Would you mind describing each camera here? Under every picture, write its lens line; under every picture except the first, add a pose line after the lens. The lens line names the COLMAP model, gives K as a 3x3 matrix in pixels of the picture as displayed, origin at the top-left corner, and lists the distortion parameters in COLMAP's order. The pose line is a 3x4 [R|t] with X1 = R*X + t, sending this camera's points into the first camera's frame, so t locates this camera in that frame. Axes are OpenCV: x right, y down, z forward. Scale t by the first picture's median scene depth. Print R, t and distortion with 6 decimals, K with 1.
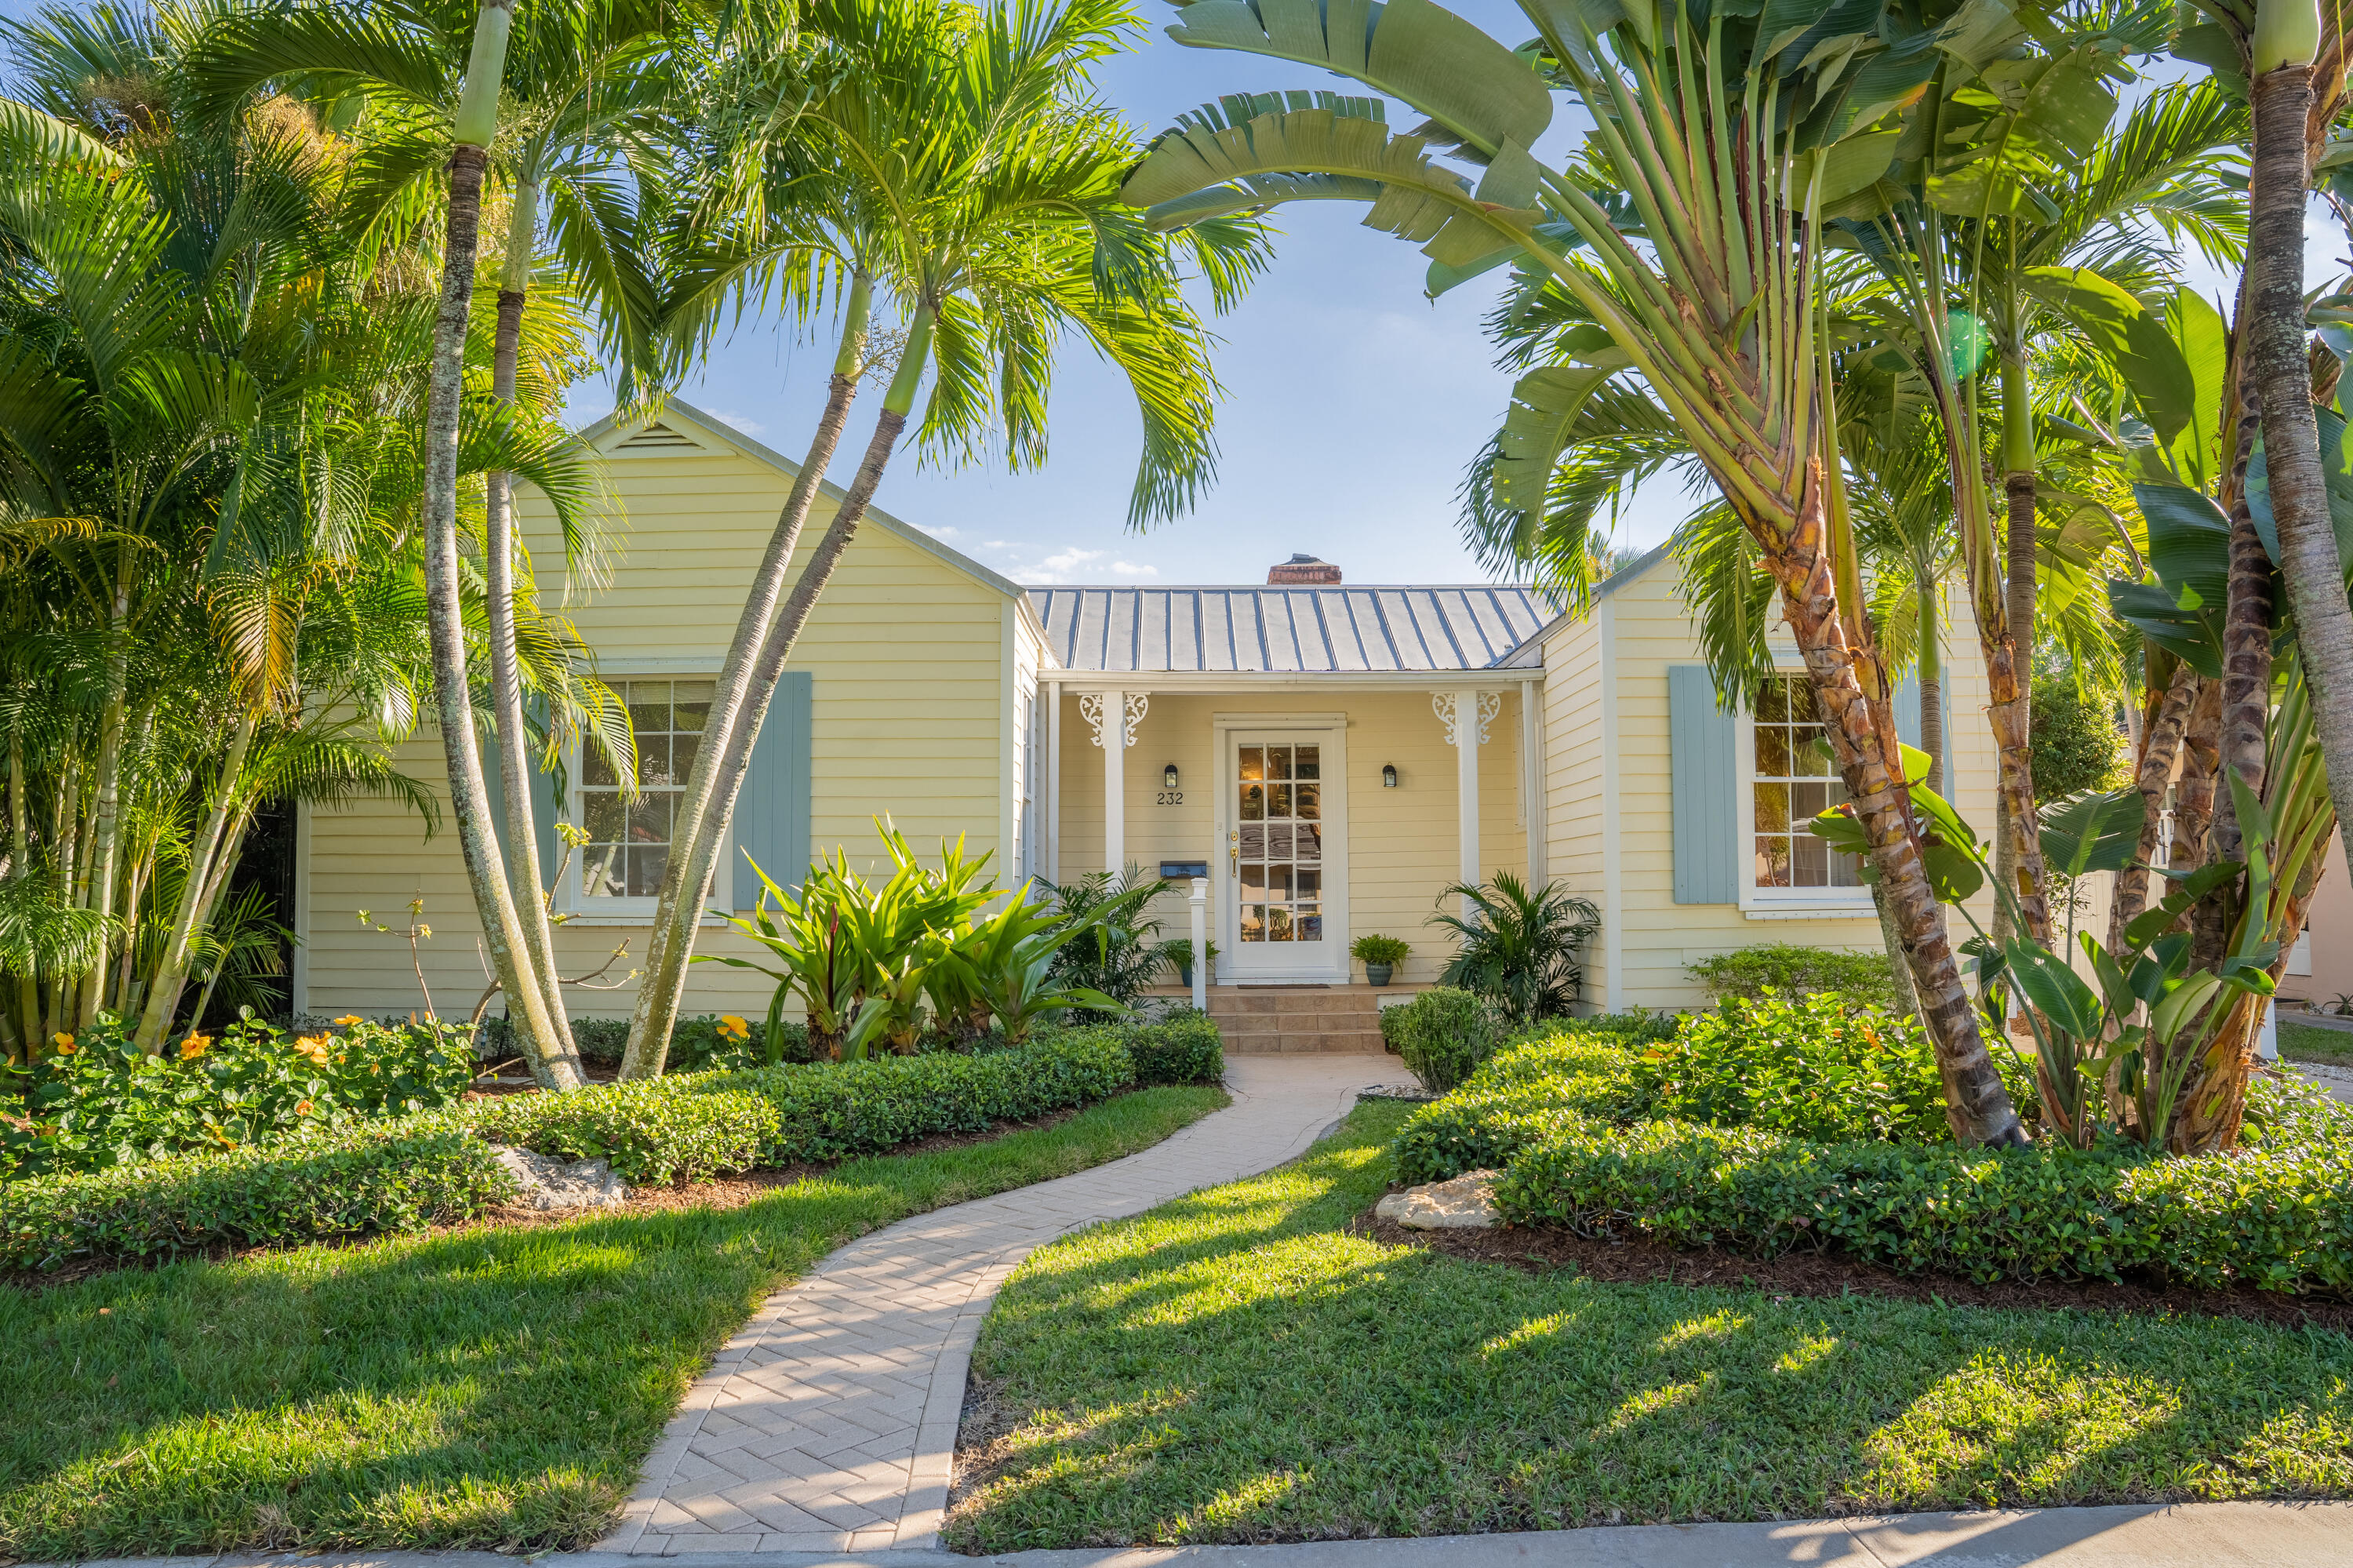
lens RADIAL K [[1636.0, 0, 1170.8], [0, 1636.0, 770.5], [0, 0, 1]] dist [-0.173330, 0.129245]
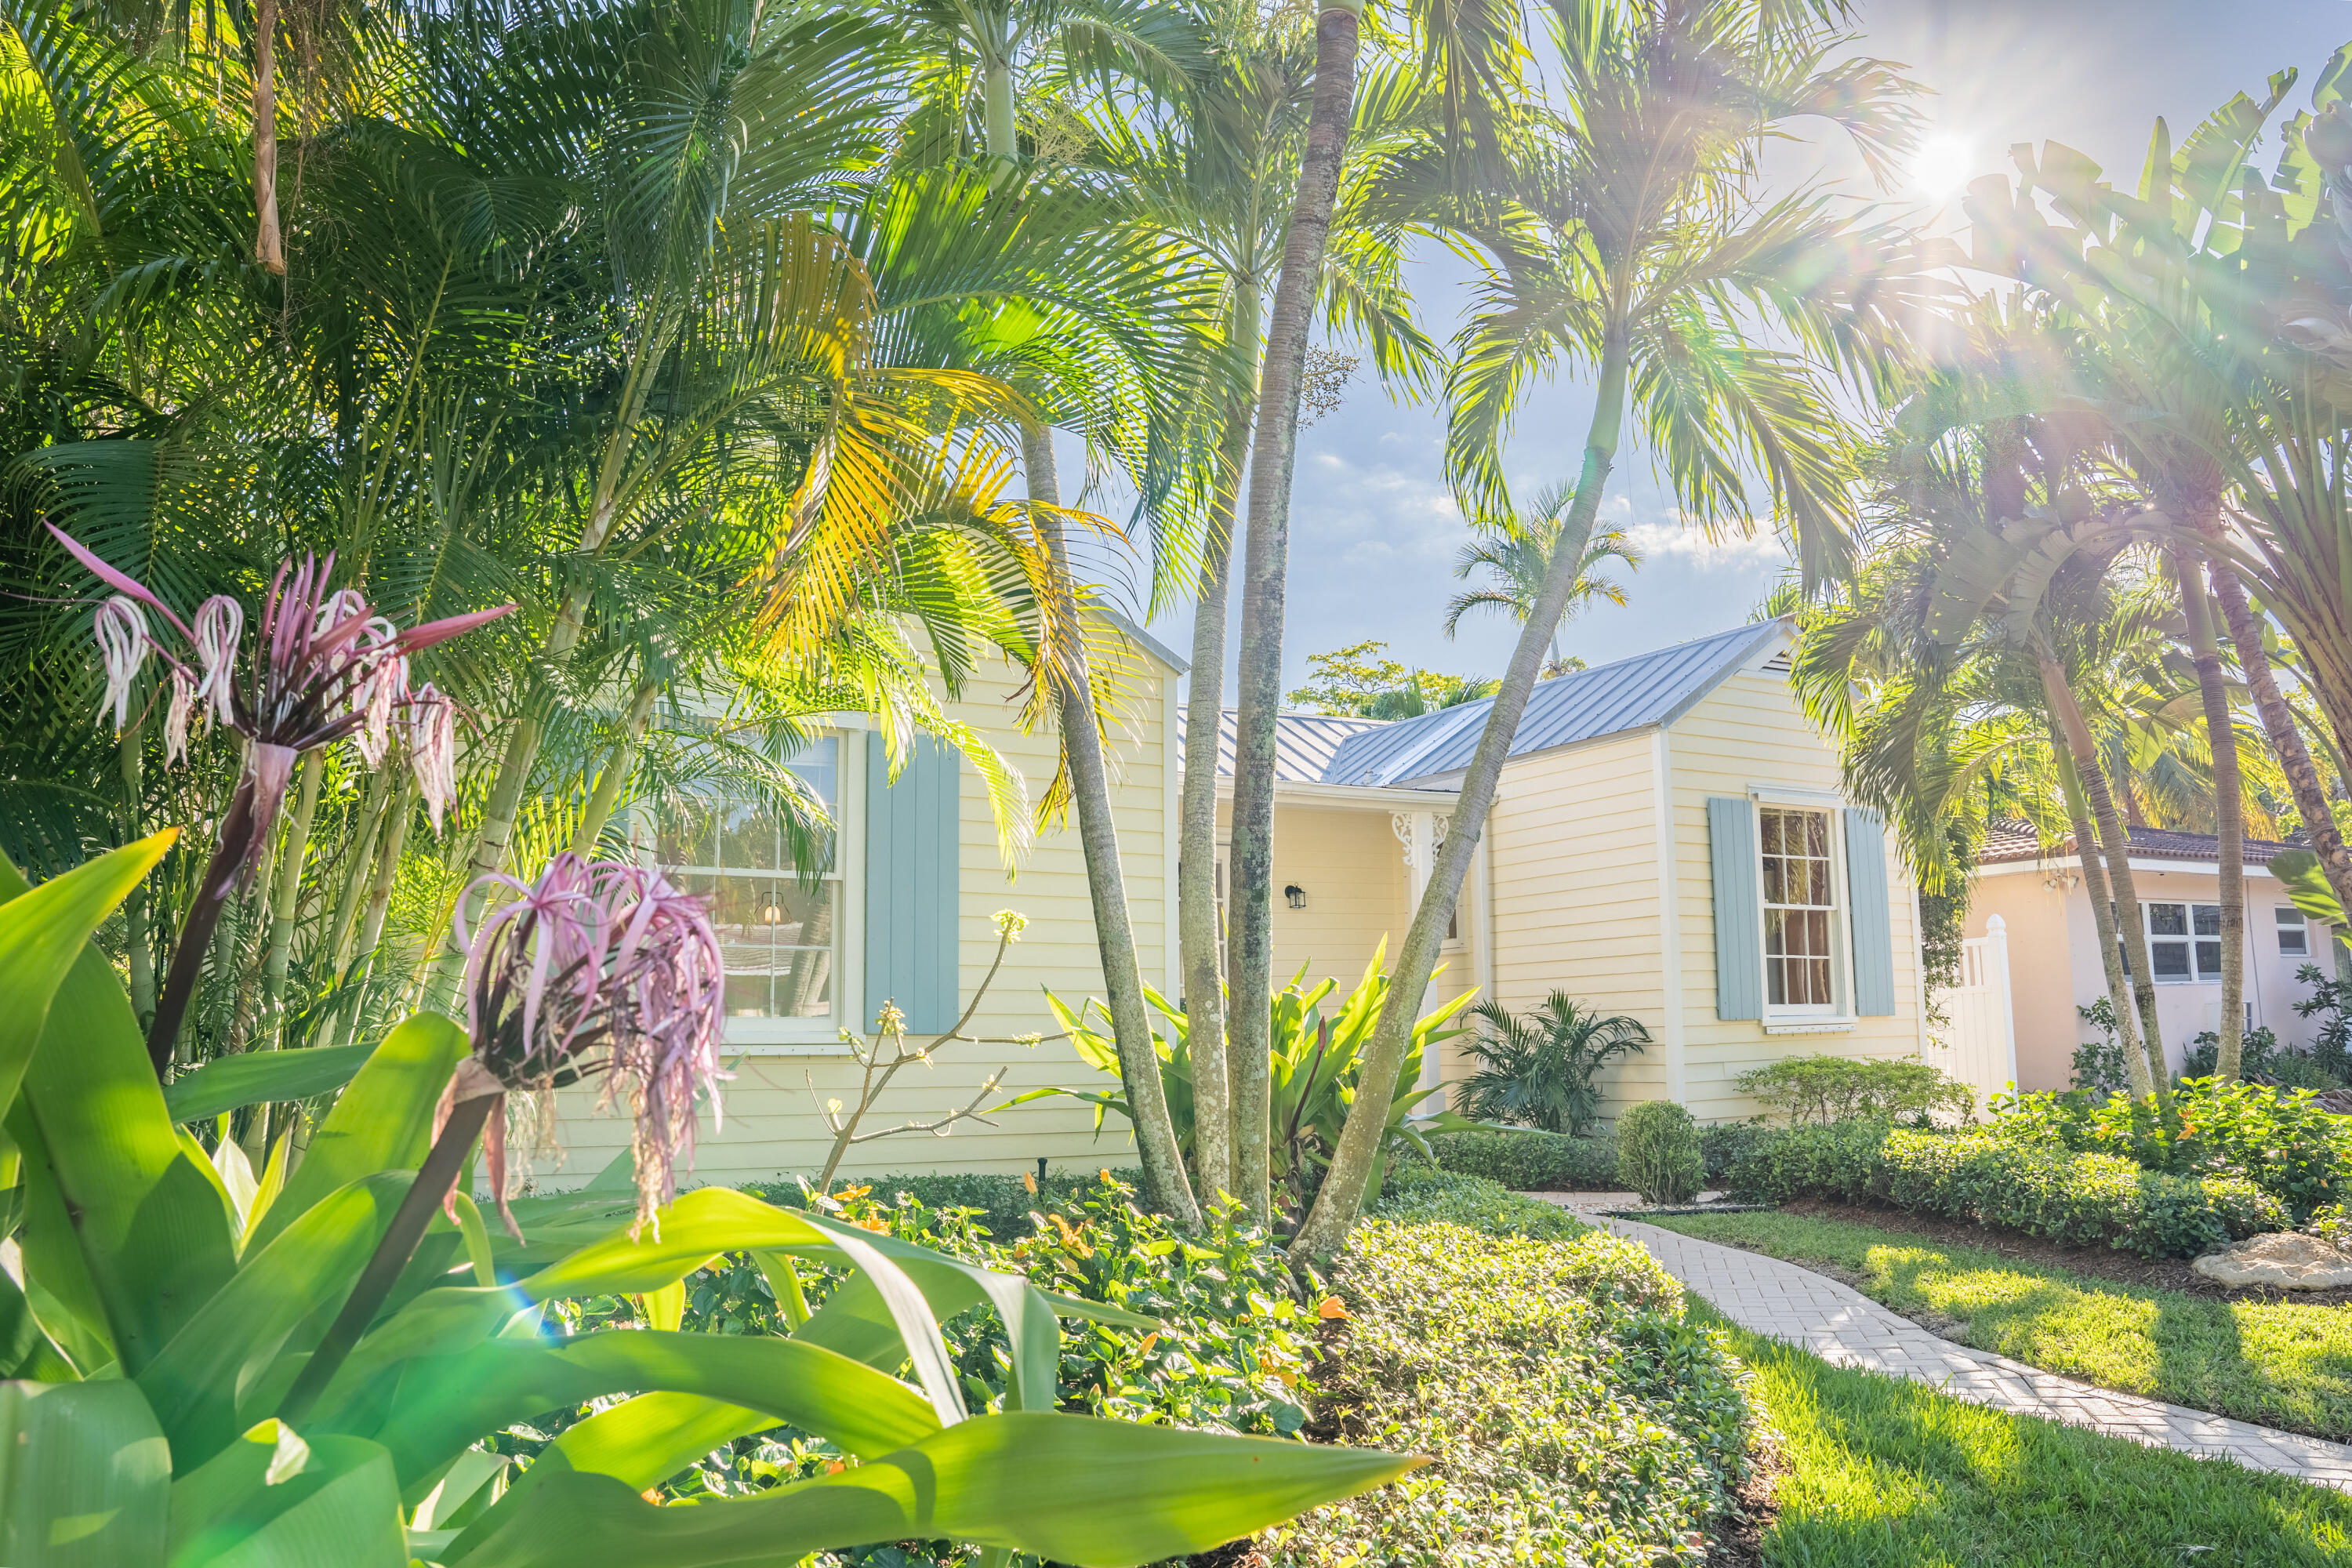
lens RADIAL K [[1635.3, 0, 1170.3], [0, 1635.3, 770.5], [0, 0, 1]] dist [-0.173330, 0.129245]
pose [[0.866123, 0.073474, 0.494401, -0.689189], [-0.031383, 0.995179, -0.092918, 0.035217], [-0.498845, 0.064962, 0.864253, 0.321104]]
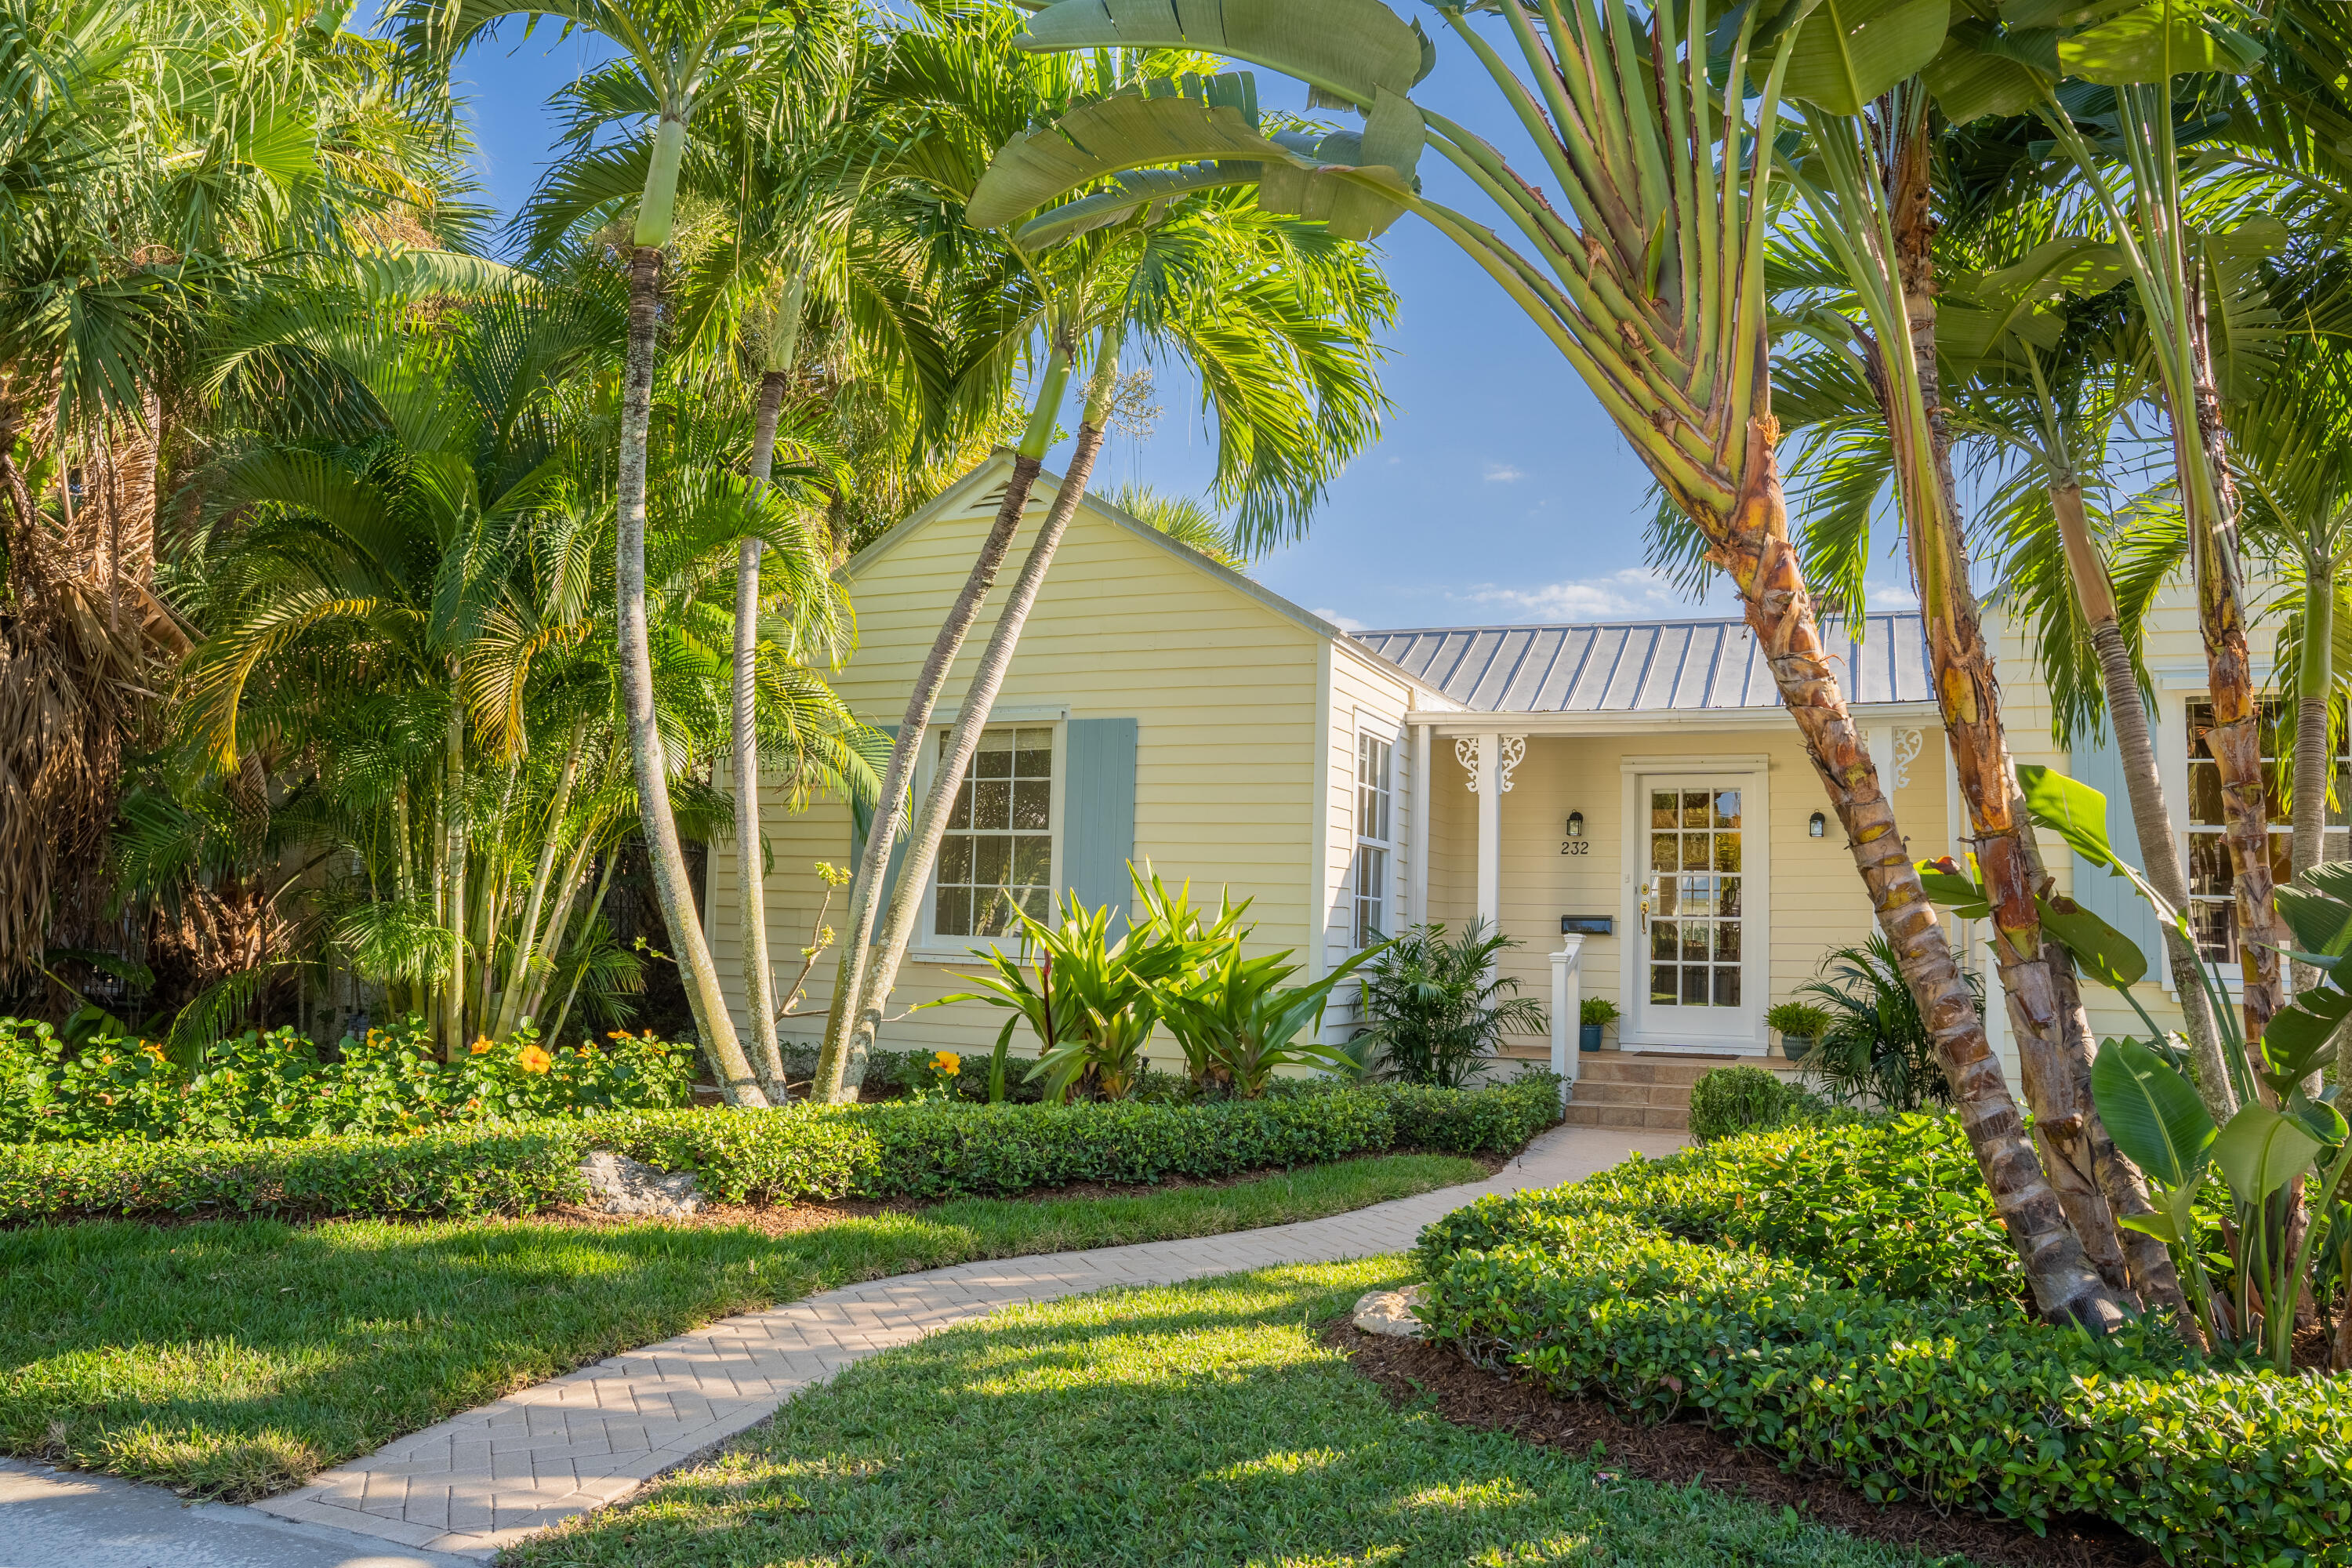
lens RADIAL K [[1646.7, 0, 1173.5], [0, 1646.7, 771.2], [0, 0, 1]] dist [-0.174421, 0.130764]
pose [[0.918103, -0.006947, -0.396281, 0.264991], [-0.005092, 0.999557, -0.029319, 0.002705], [0.396309, 0.028936, 0.917661, 0.091098]]
